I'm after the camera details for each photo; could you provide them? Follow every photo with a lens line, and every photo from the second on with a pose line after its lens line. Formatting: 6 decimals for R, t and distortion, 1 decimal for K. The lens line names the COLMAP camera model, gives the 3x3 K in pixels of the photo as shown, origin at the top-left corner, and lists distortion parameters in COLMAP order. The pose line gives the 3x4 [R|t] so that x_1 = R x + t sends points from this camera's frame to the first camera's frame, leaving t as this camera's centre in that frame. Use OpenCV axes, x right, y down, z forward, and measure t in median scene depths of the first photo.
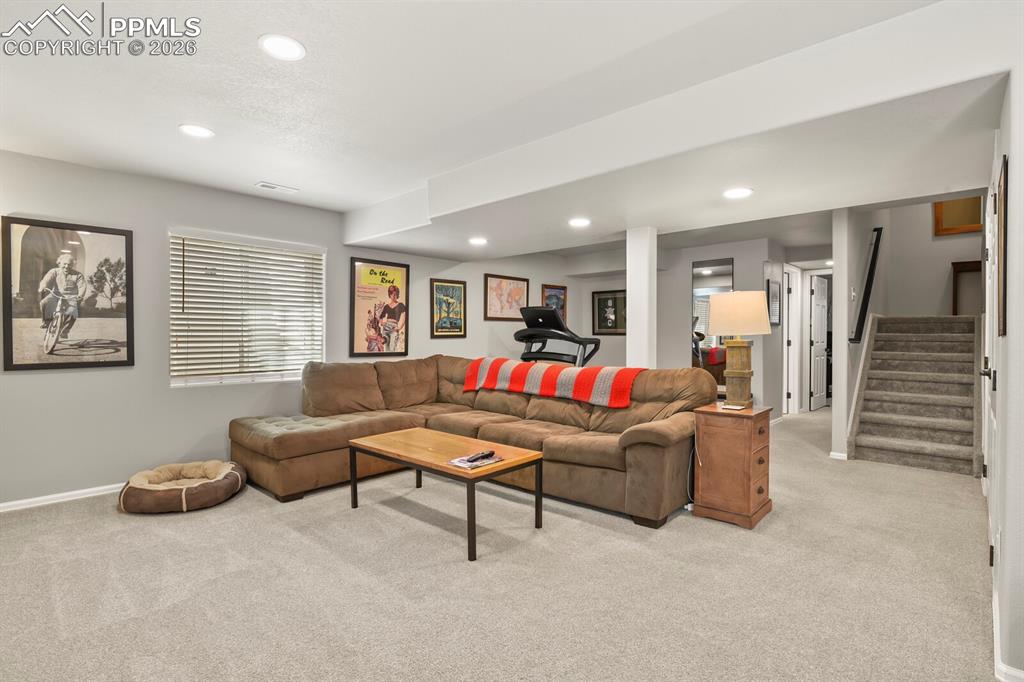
lens RADIAL K [[492.9, 0, 511.9], [0, 492.9, 345.9], [0, 0, 1]] dist [-0.002059, -0.001126]
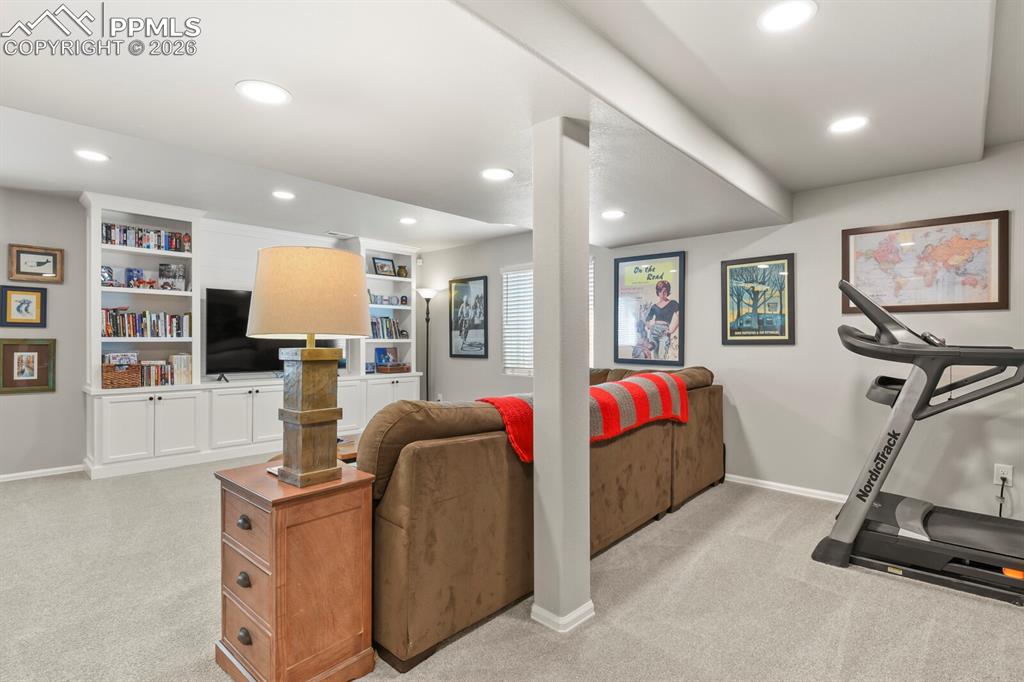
lens RADIAL K [[492.9, 0, 502.4], [0, 492.9, 338.9], [0, 0, 1]] dist [-0.002059, -0.001126]
pose [[-0.000310, 0.002088, -0.999998, 0.605136], [-0.021420, 0.999768, 0.002094, -0.020034], [0.999771, 0.021421, -0.000265, 0.738444]]
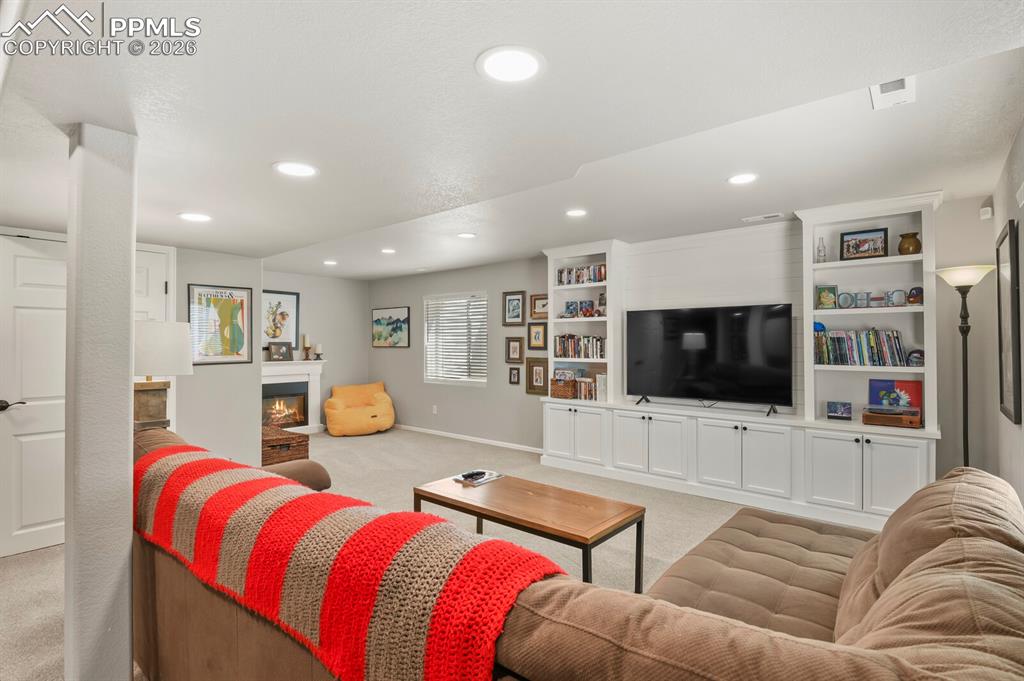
lens RADIAL K [[492.9, 0, 502.1], [0, 492.9, 342.6], [0, 0, 1]] dist [-0.002059, -0.001126]
pose [[-0.998242, -0.000265, -0.059269, -0.015902], [-0.000996, 0.999924, 0.012296, -0.051787], [0.059262, 0.012334, -0.998166, 1.122047]]
